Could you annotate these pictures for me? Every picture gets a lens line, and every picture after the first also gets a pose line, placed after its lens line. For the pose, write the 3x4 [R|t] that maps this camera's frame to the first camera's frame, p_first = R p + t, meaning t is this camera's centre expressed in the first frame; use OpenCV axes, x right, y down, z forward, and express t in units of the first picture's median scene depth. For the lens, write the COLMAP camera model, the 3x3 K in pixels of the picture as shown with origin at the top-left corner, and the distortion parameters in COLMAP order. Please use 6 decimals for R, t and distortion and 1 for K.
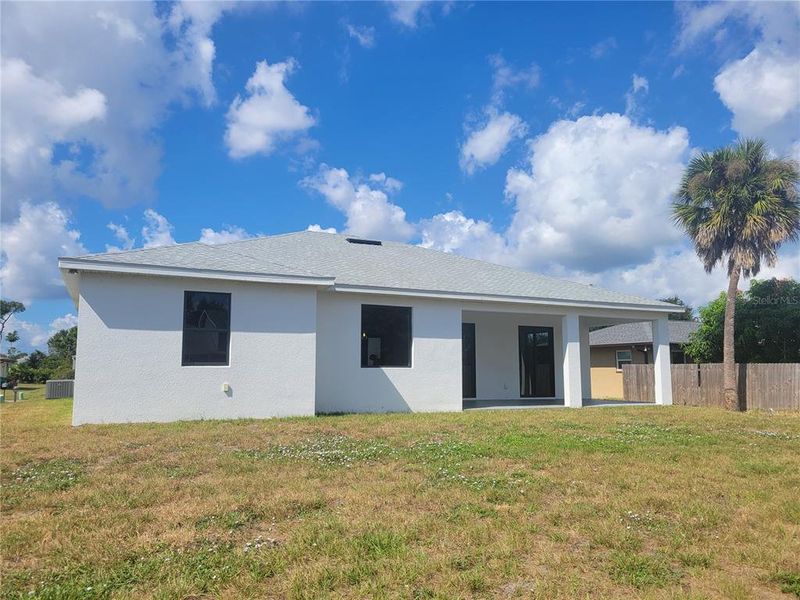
lens RADIAL K [[608.6, 0, 394.1], [0, 608.6, 300.1], [0, 0, 1]] dist [0.039795, 0.003394]
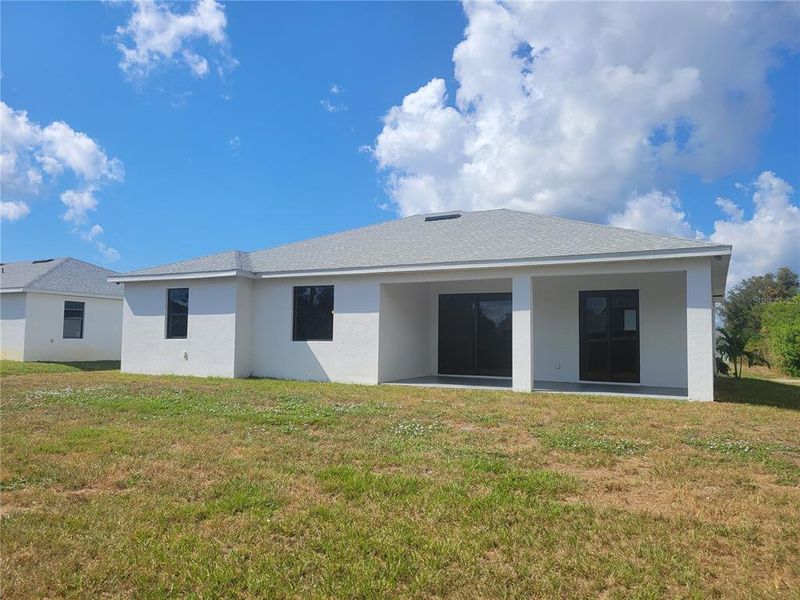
lens RADIAL K [[608.6, 0, 393.5], [0, 608.6, 300.9], [0, 0, 1]] dist [0.039795, 0.003394]
pose [[0.594096, -0.050830, -0.802787, 0.989917], [0.080764, 0.996728, -0.003341, 0.053538], [0.800330, -0.062851, 0.596257, 0.458511]]
